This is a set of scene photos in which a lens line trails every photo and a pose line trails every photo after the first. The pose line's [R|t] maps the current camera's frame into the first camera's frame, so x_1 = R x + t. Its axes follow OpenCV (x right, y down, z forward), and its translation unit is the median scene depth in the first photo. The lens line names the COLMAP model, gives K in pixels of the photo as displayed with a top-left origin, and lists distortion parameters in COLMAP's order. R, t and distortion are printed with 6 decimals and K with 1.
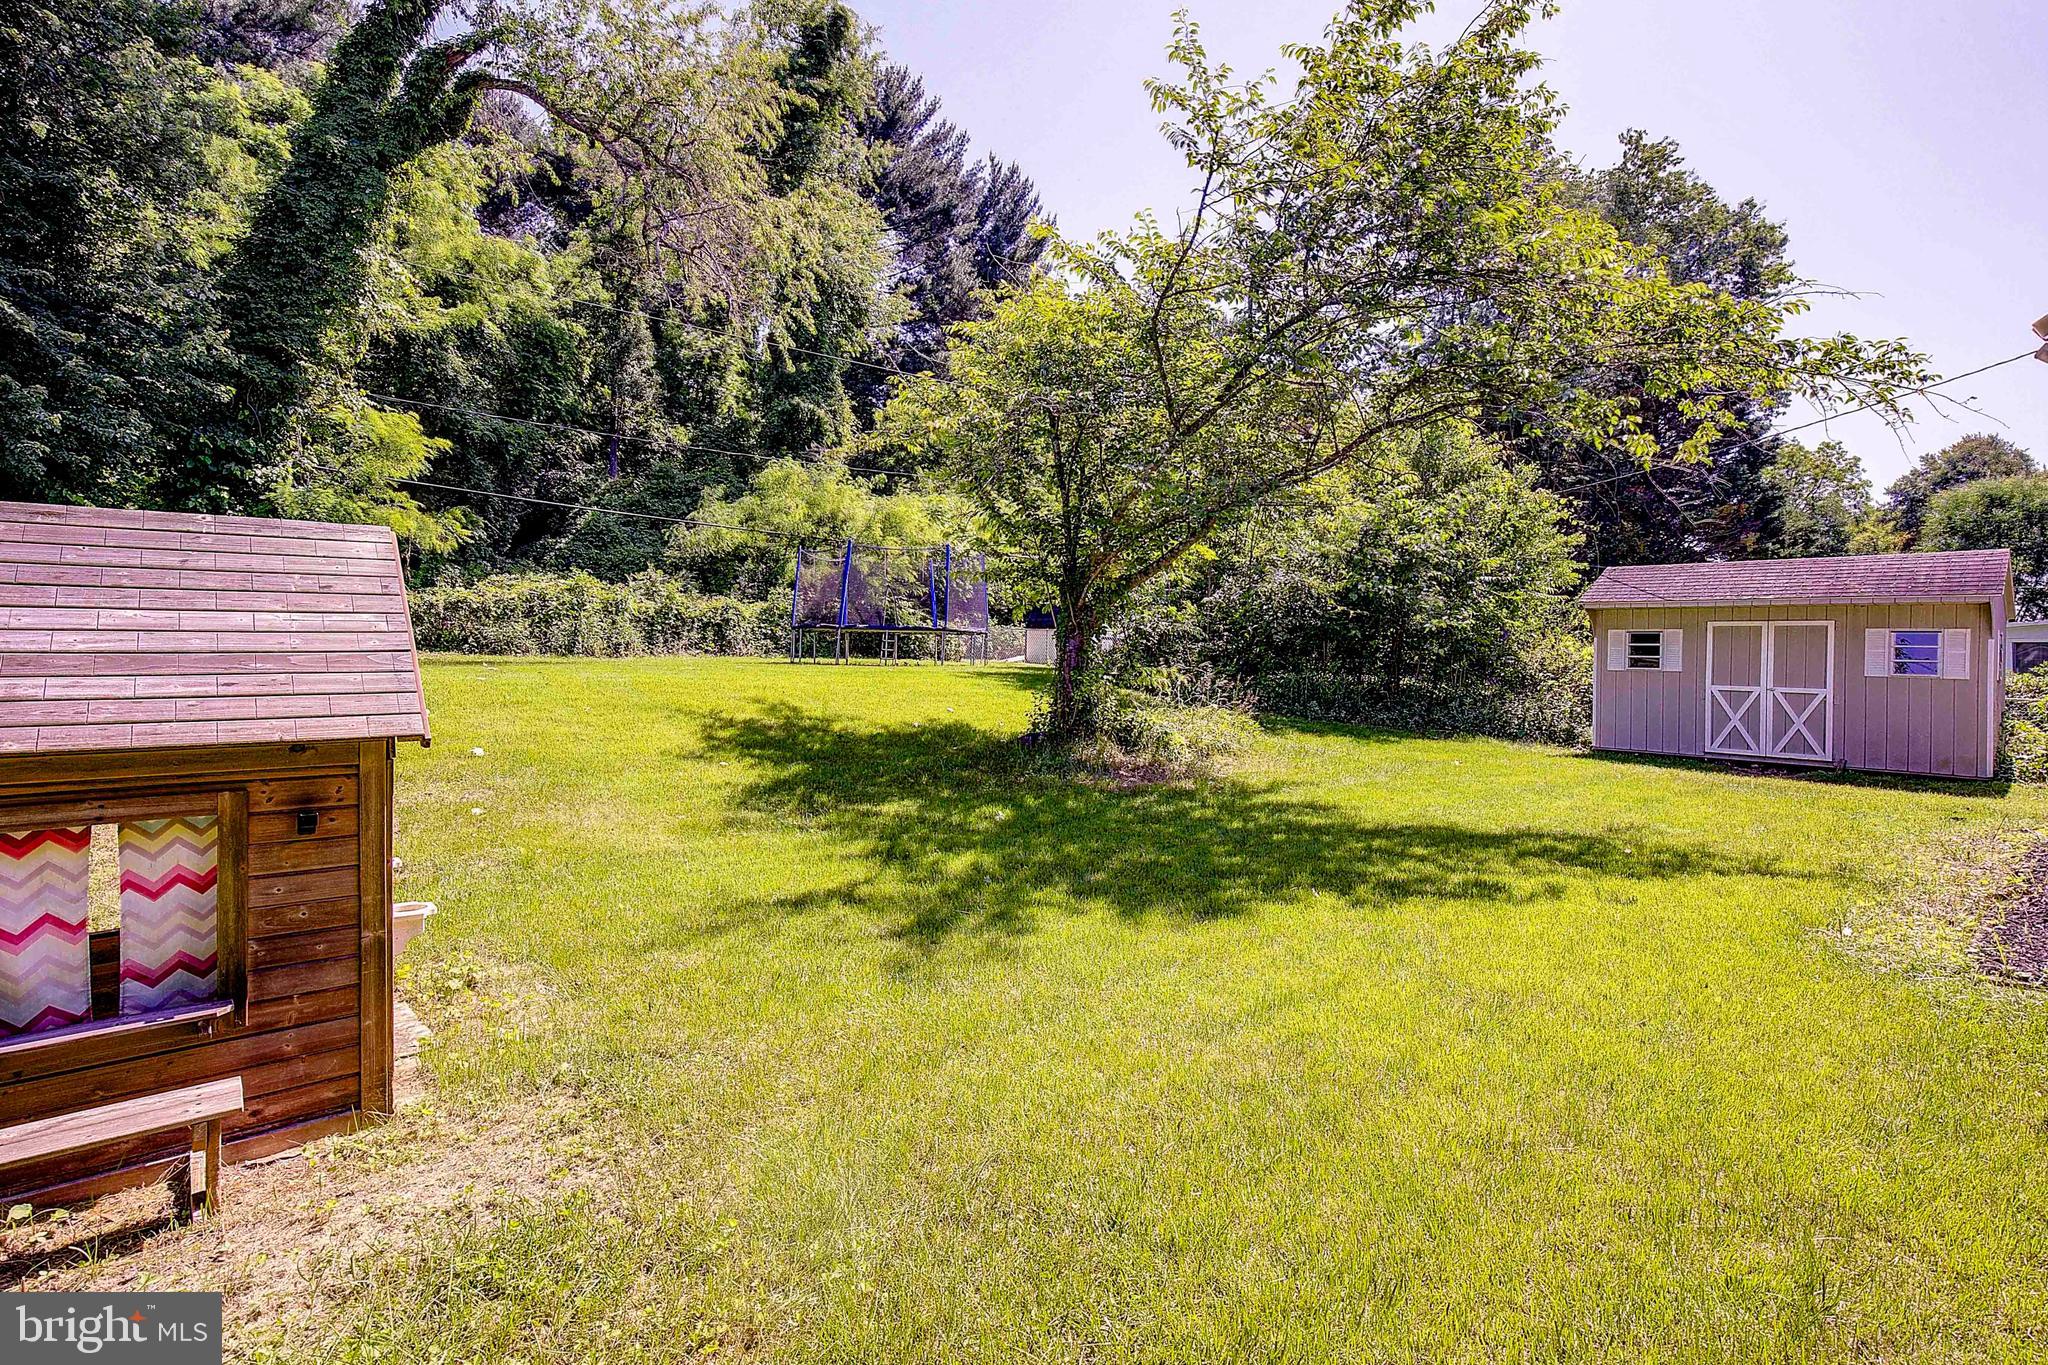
lens RADIAL K [[946.6, 0, 1043.0], [0, 946.6, 682.7], [0, 0, 1]] dist [-0.014321, -0.000134]
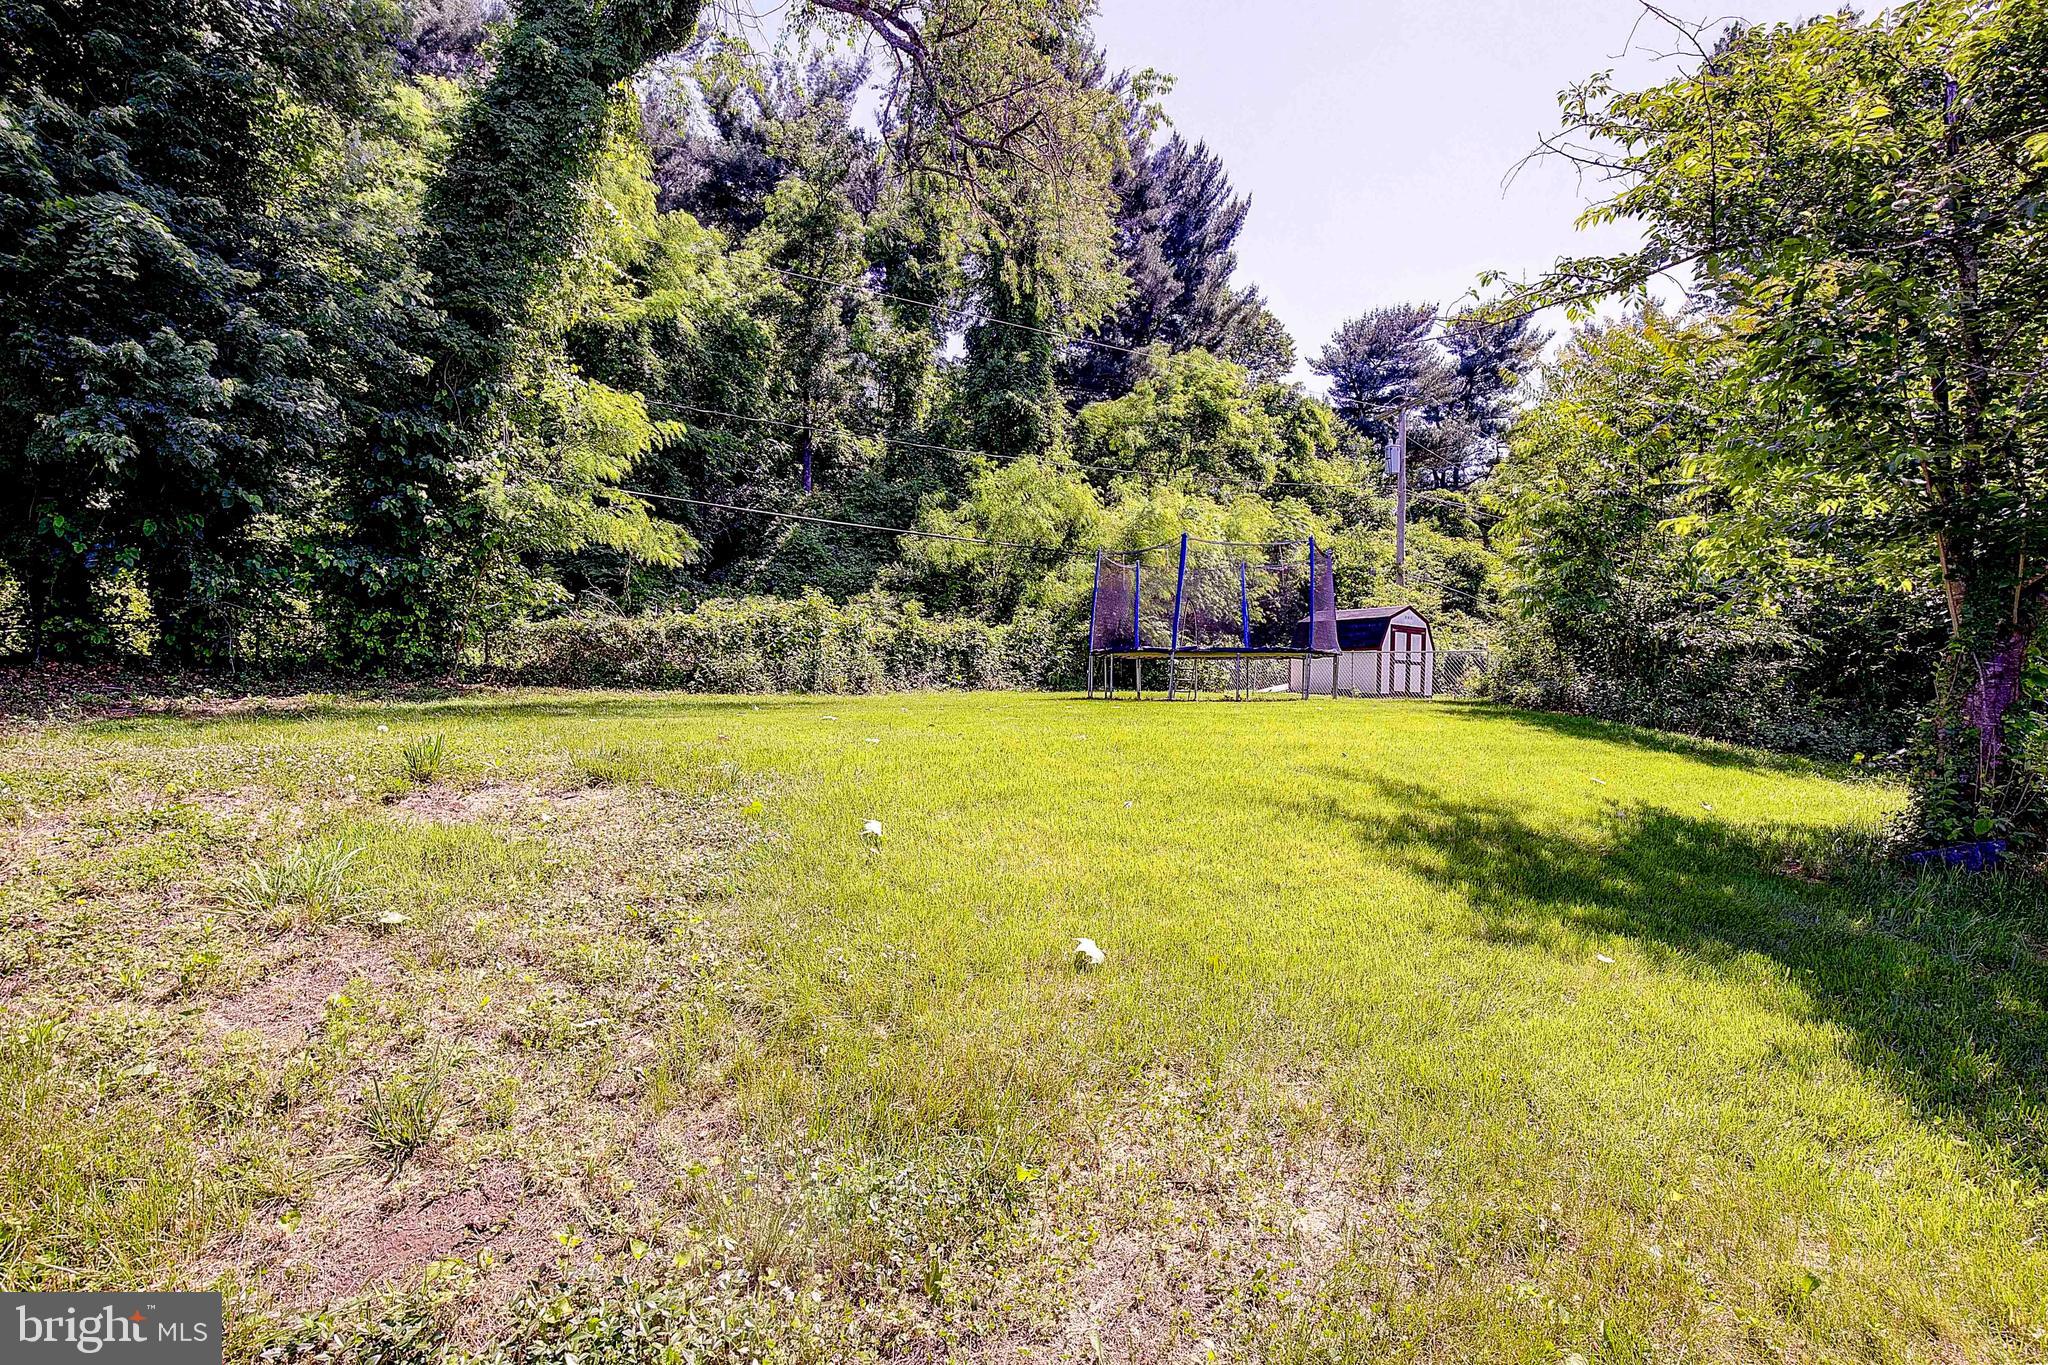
lens RADIAL K [[934.9, 0, 1039.3], [0, 934.9, 720.8], [0, 0, 1]] dist [-0.022211, -0.008202]
pose [[0.993349, -0.012505, -0.114458, -0.192108], [0.013452, 0.999881, 0.007509, -0.007293], [0.114351, -0.008999, 0.993400, 0.202862]]
